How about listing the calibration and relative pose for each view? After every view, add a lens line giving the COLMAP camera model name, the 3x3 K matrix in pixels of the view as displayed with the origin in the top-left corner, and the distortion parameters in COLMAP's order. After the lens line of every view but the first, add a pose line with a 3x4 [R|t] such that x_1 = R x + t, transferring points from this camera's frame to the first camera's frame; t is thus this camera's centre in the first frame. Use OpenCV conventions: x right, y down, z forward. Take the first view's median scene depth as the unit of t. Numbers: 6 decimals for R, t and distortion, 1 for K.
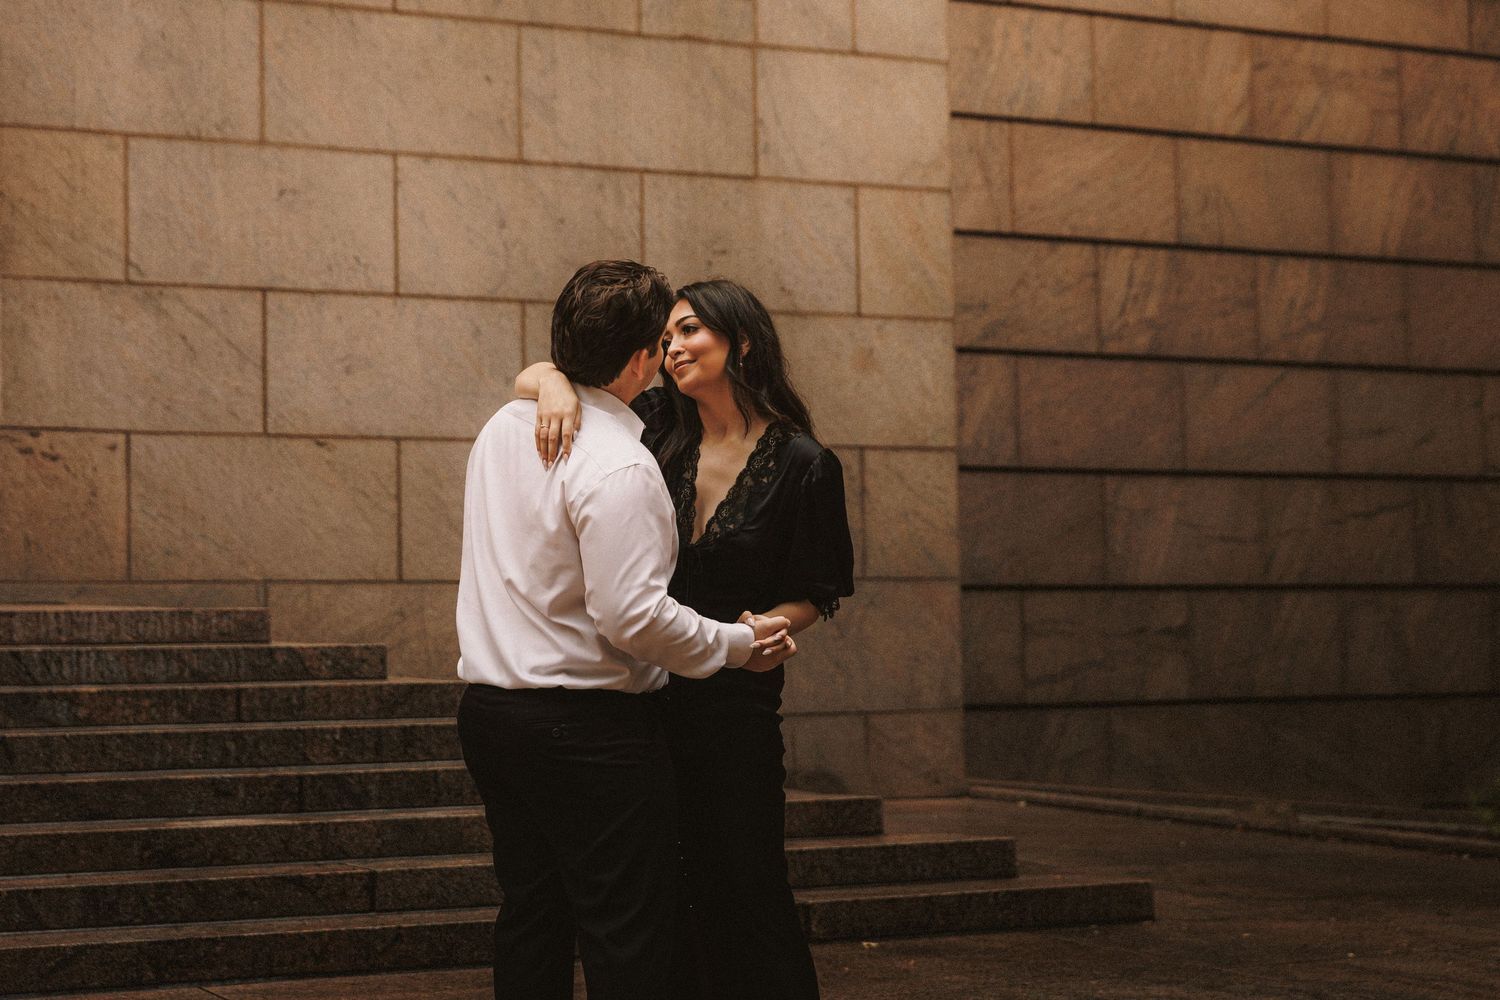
lens RADIAL K [[2968.0, 0, 750.0], [0, 2968.0, 500.0], [0, 0, 1]] dist [-0.003935, 0.013744]
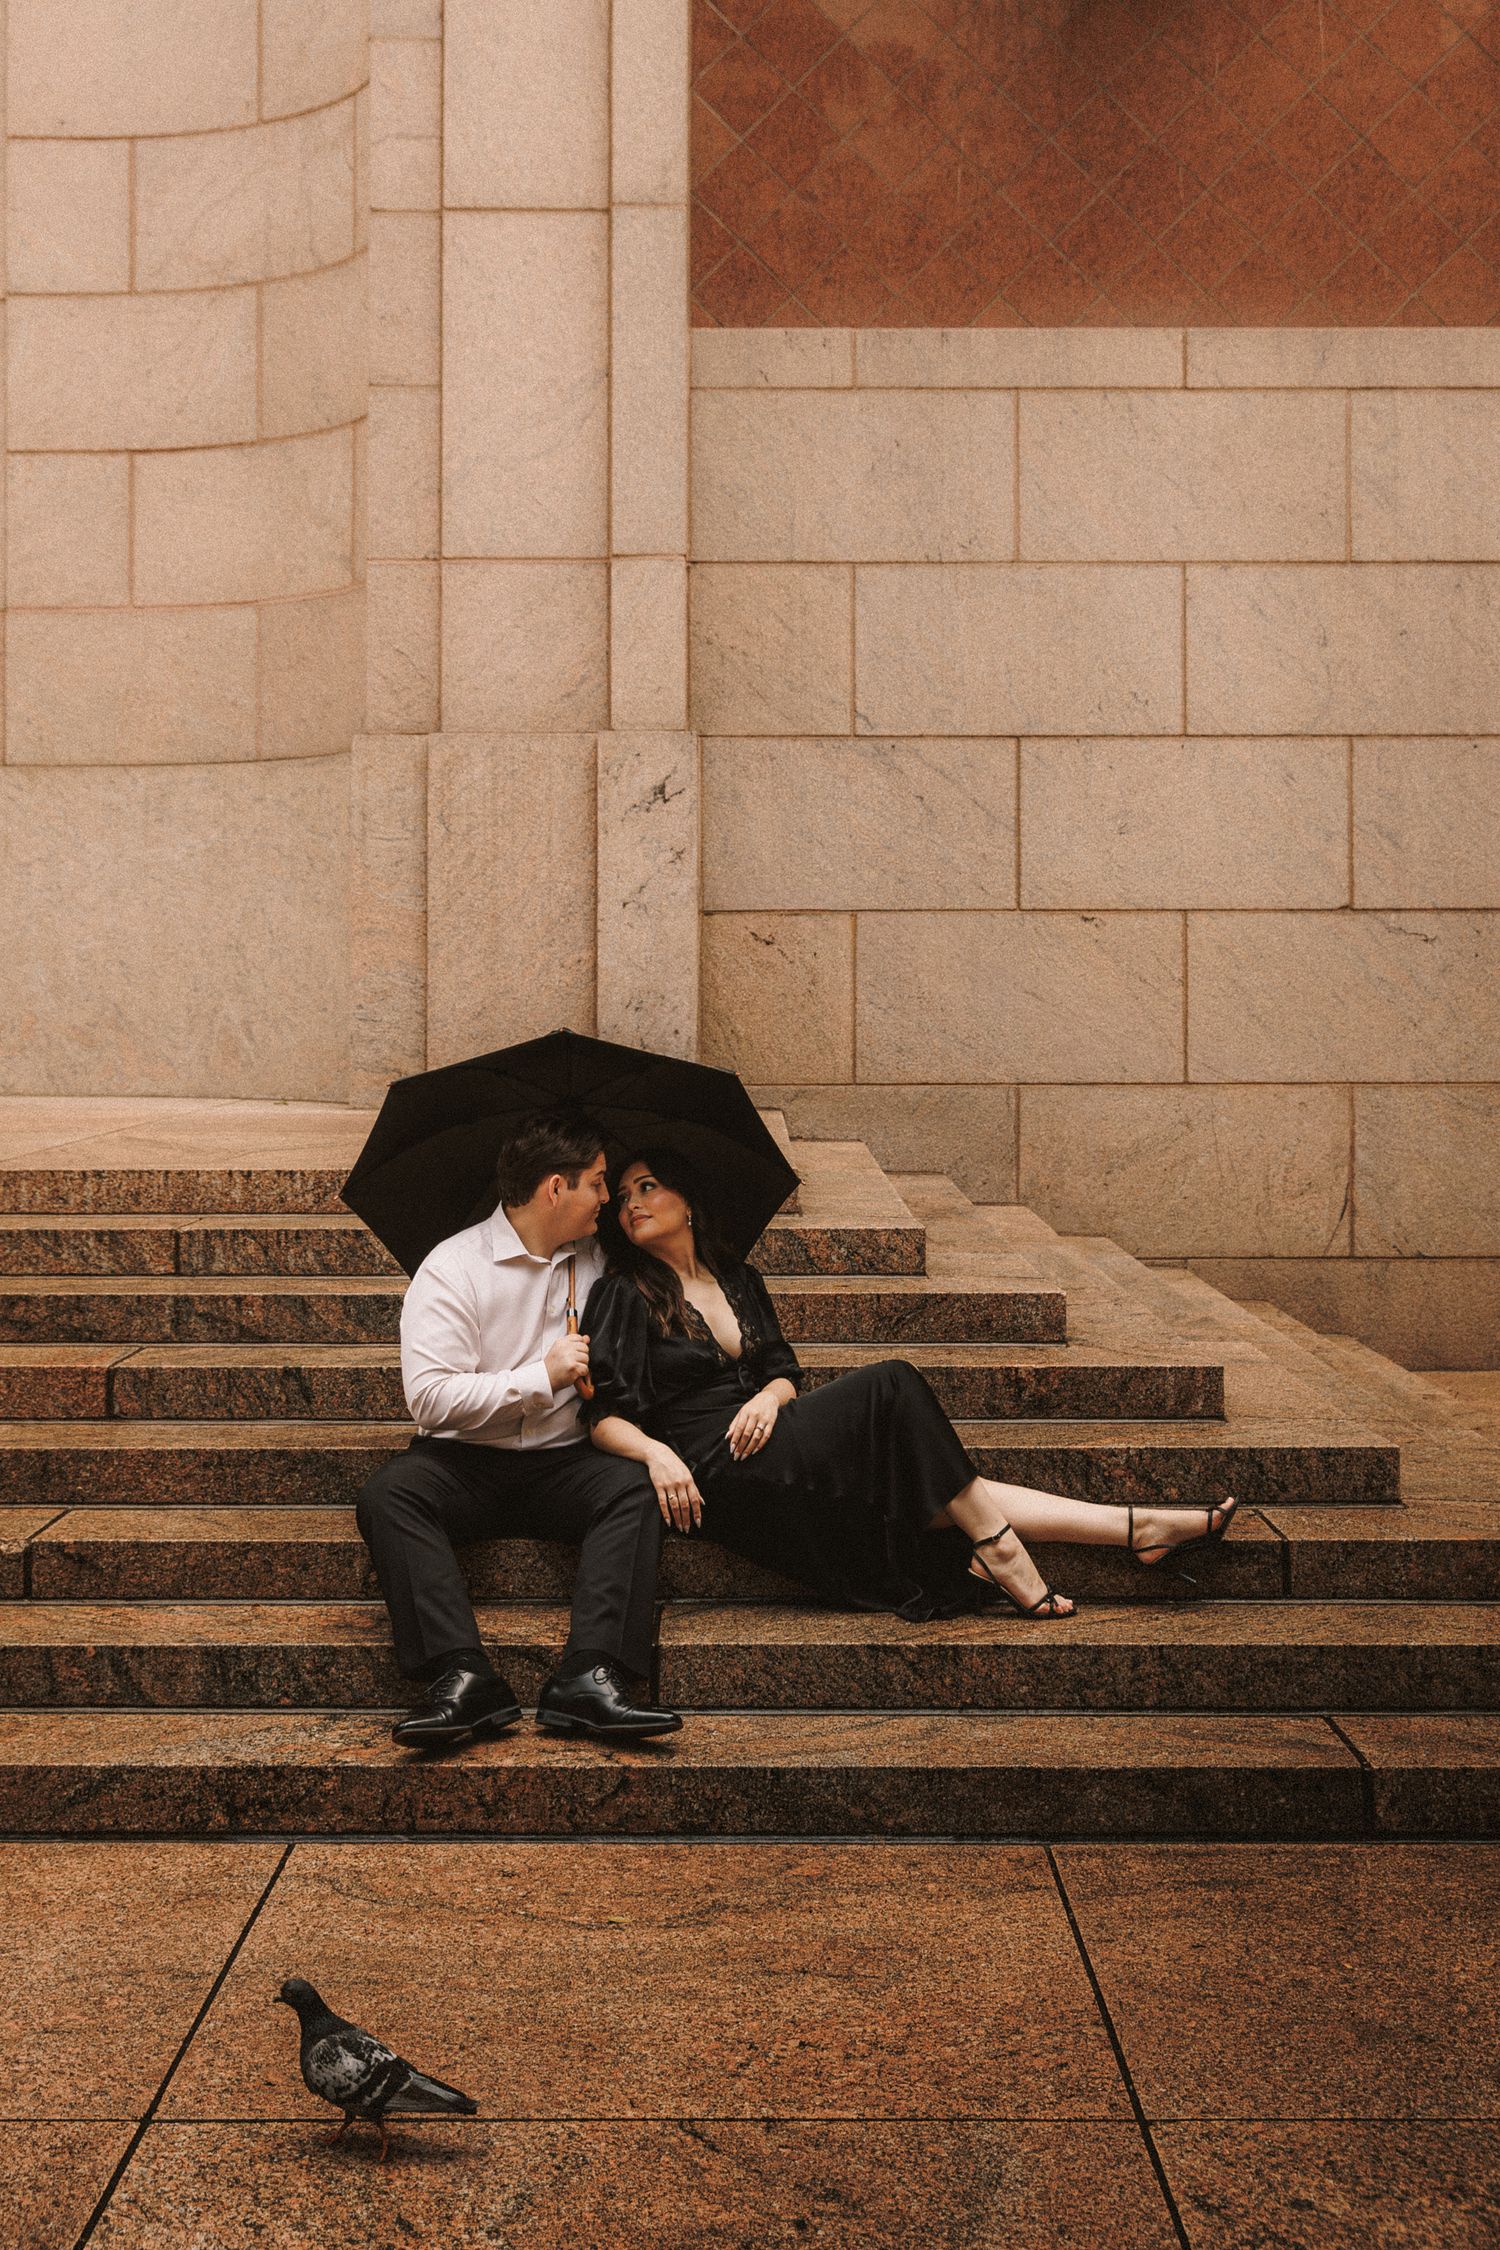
lens RADIAL K [[2390.6, 0, 750.5], [0, 2390.6, 1033.6], [0, 0, 1]] dist [-0.008050, 0.007299]
pose [[0.884259, 0.011335, -0.466859, 0.087241], [0.013918, 0.998622, 0.050606, -0.022433], [0.466789, -0.051246, 0.882883, 0.364825]]
